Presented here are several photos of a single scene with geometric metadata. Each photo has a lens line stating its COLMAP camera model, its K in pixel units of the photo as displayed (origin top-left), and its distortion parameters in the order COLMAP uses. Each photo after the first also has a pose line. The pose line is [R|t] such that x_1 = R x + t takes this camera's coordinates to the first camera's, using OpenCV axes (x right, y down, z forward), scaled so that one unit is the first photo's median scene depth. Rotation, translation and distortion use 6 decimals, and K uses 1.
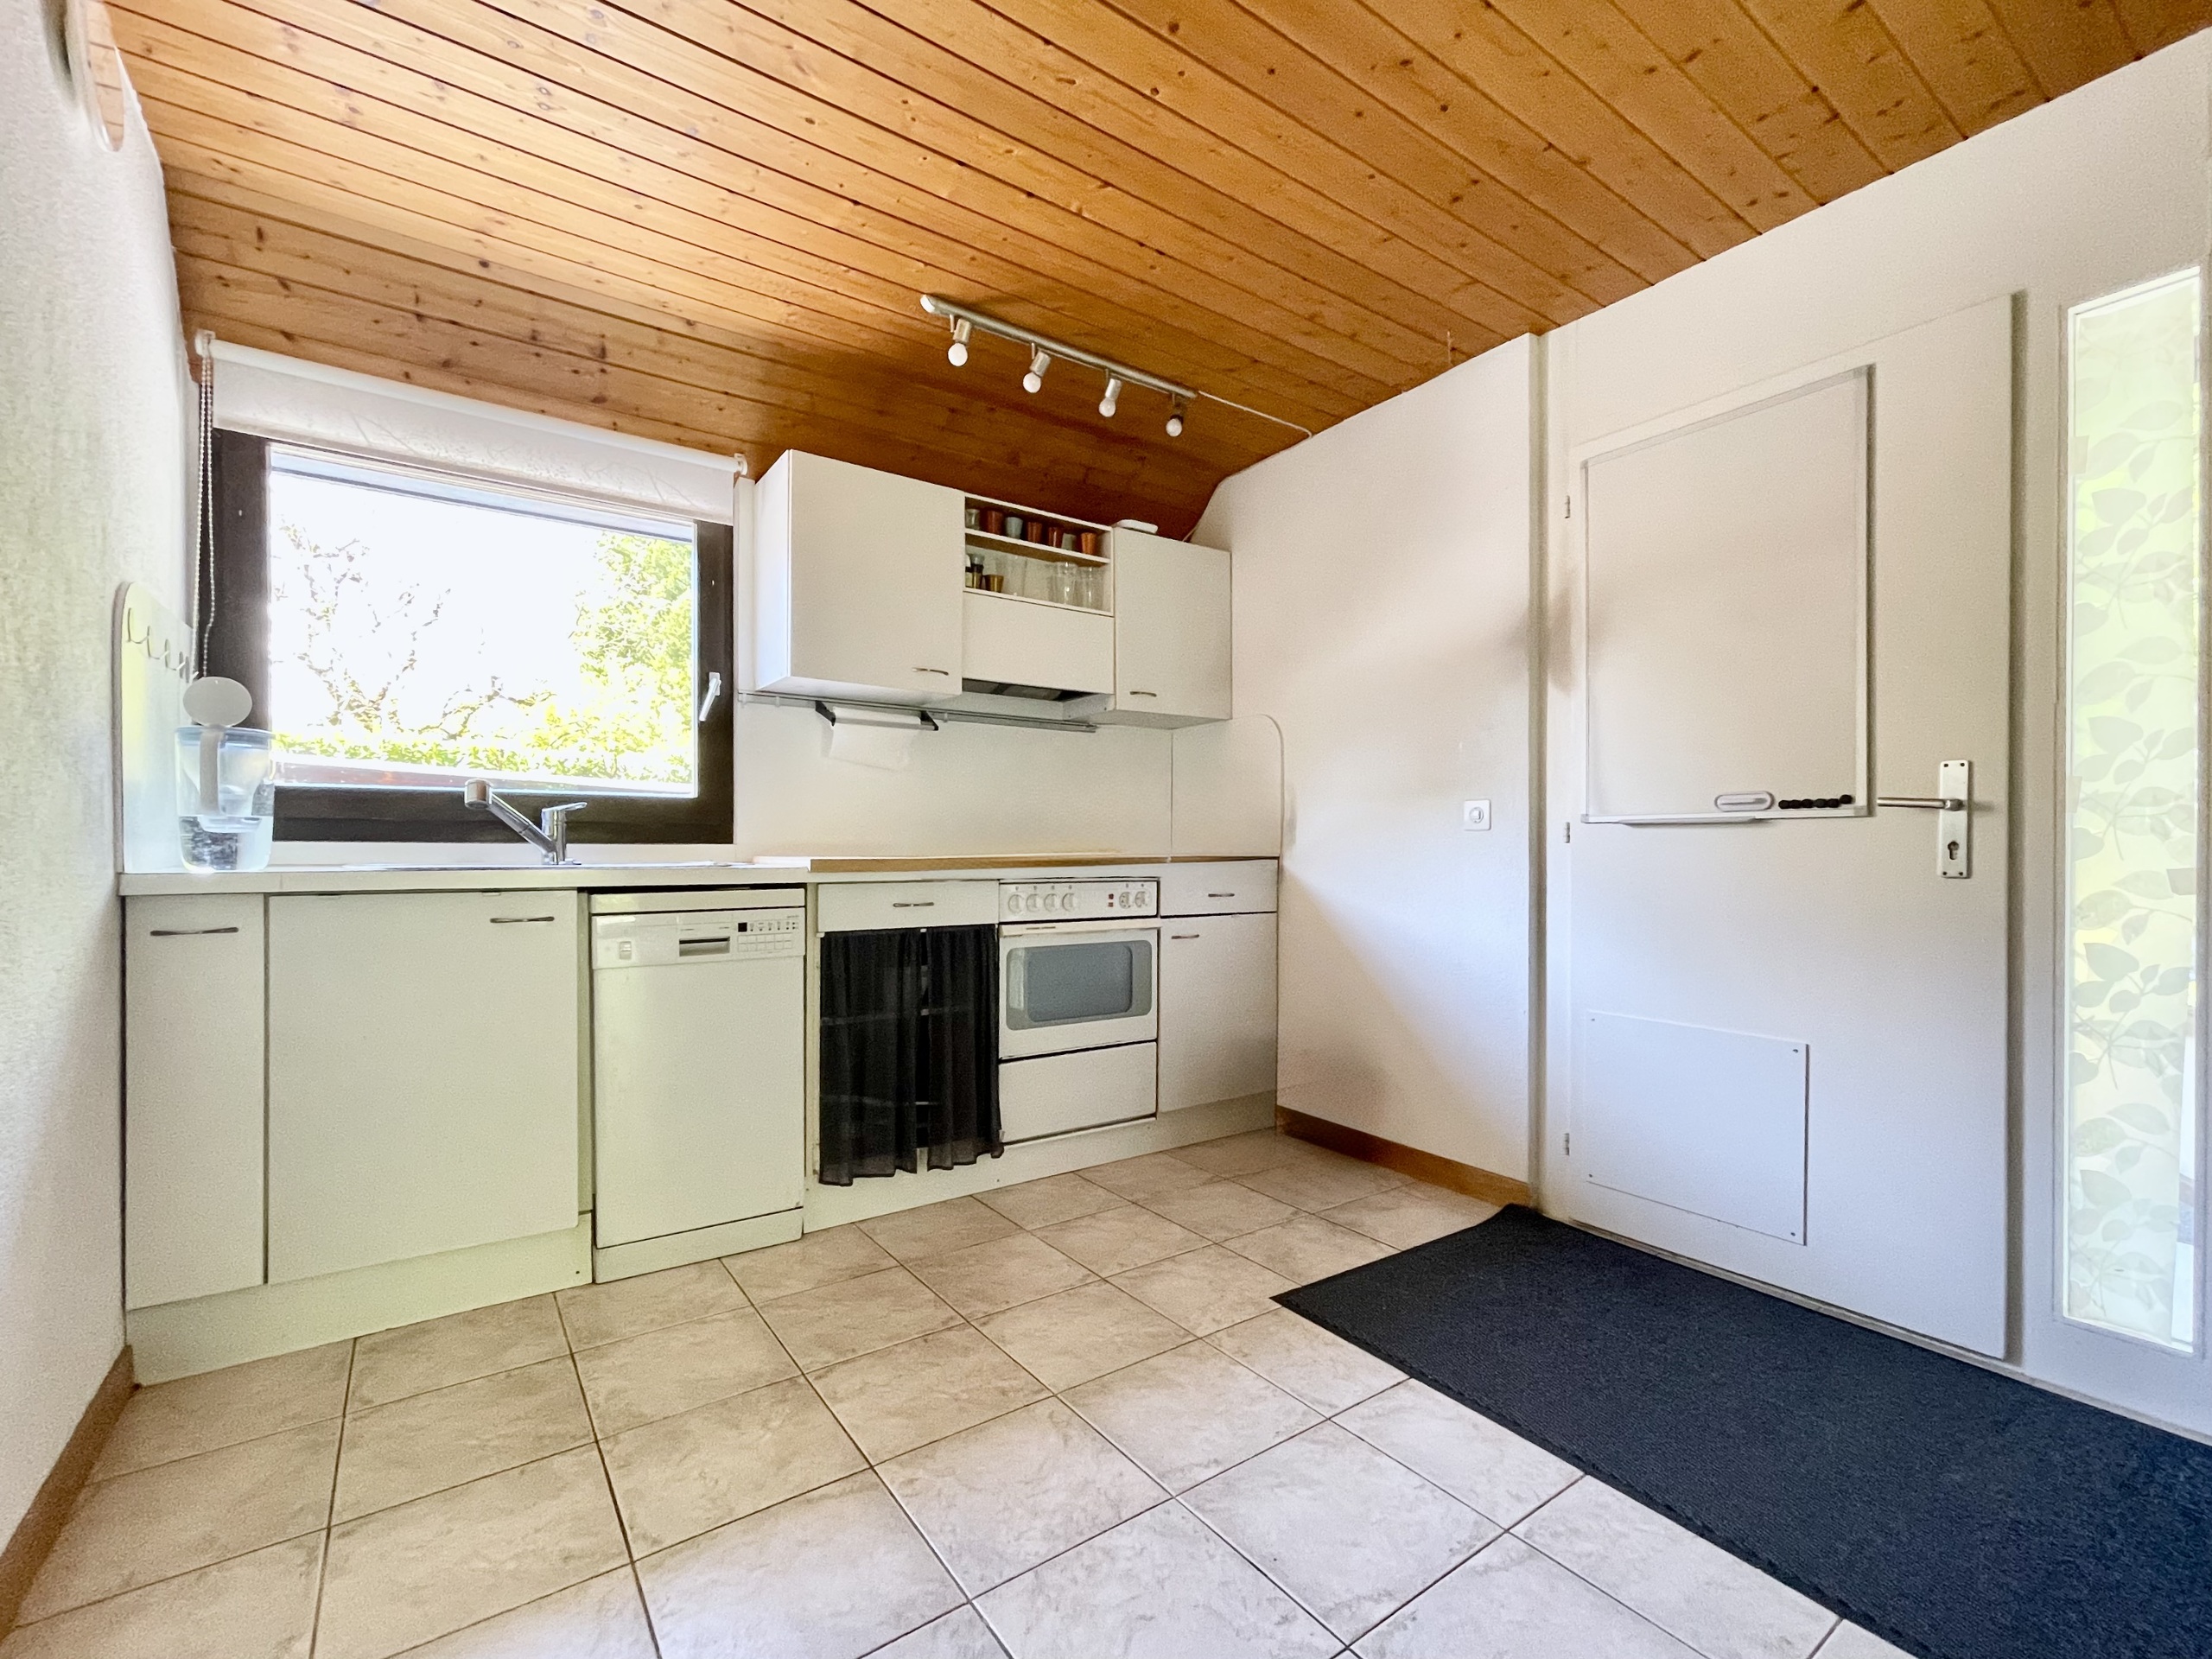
lens RADIAL K [[889.8, 0, 1084.9], [0, 889.8, 842.6], [0, 0, 1]] dist [-0.000479, -0.000145]
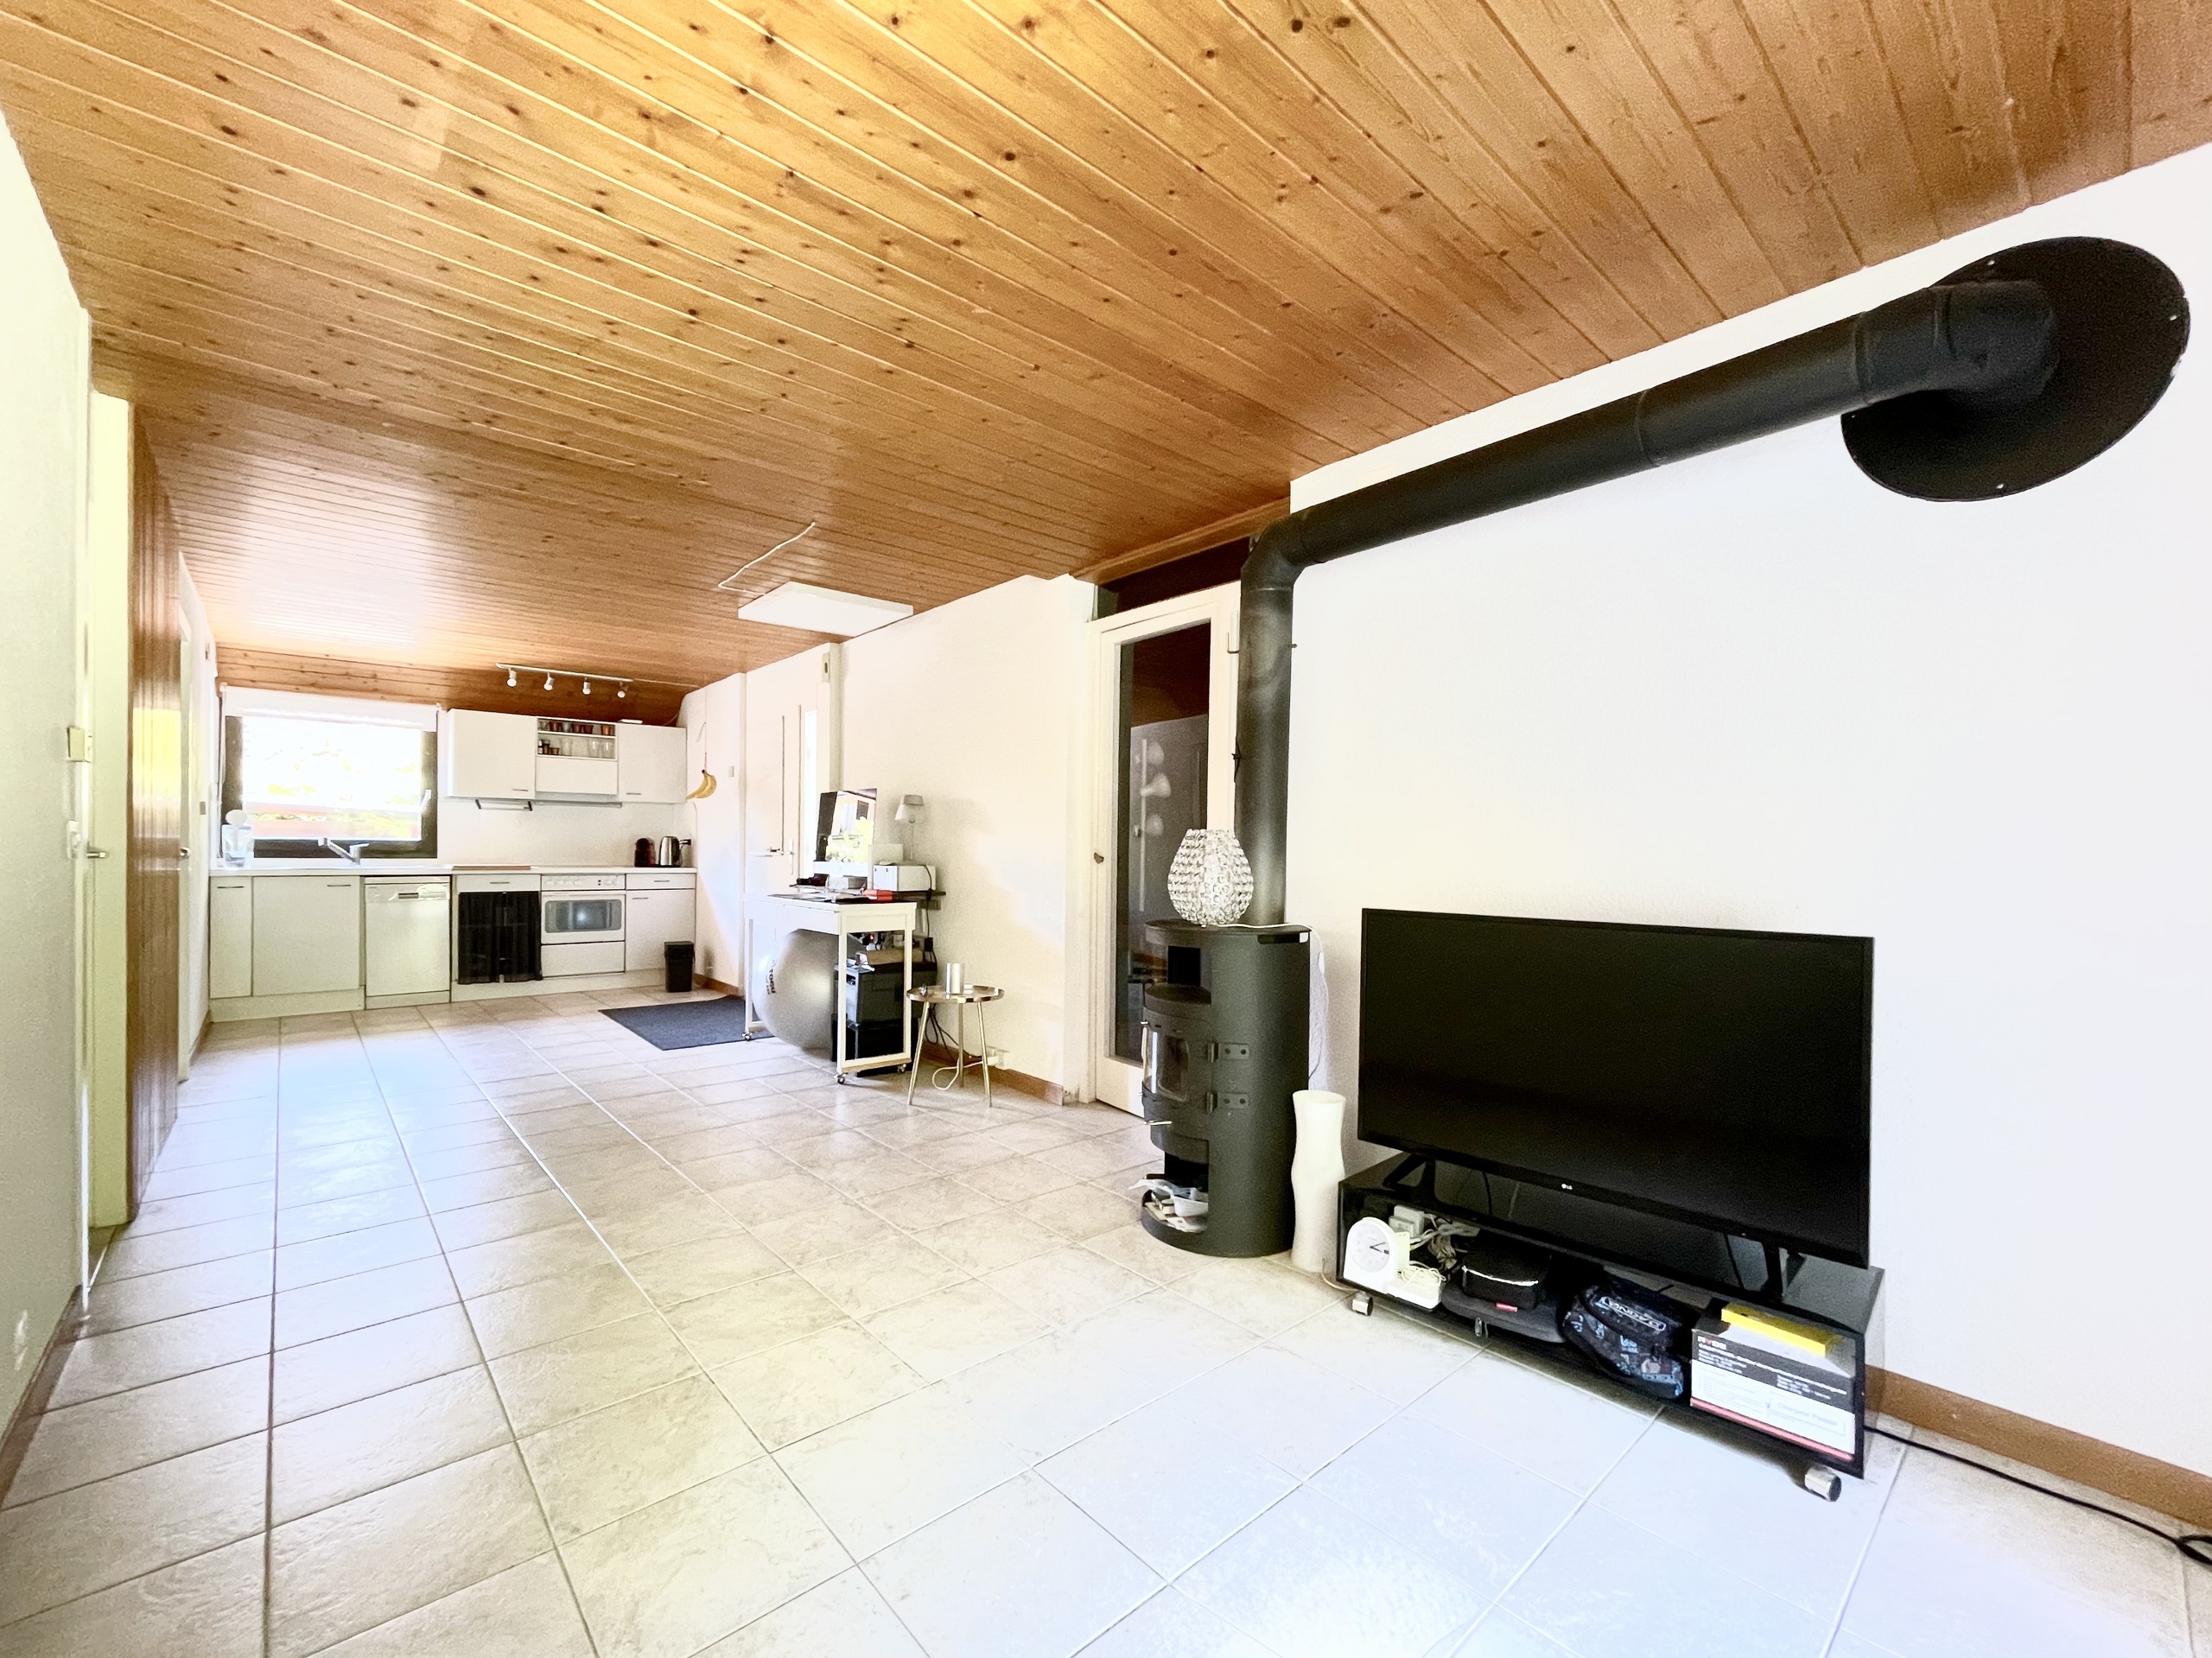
lens RADIAL K [[889.7, 0, 1084.9], [0, 889.7, 842.1], [0, 0, 1]] dist [-0.000479, -0.000145]
pose [[0.995905, 0.004877, 0.090277, 1.230647], [-0.003795, 0.999919, -0.012157, -0.023883], [-0.090329, 0.011765, 0.995843, -1.696919]]
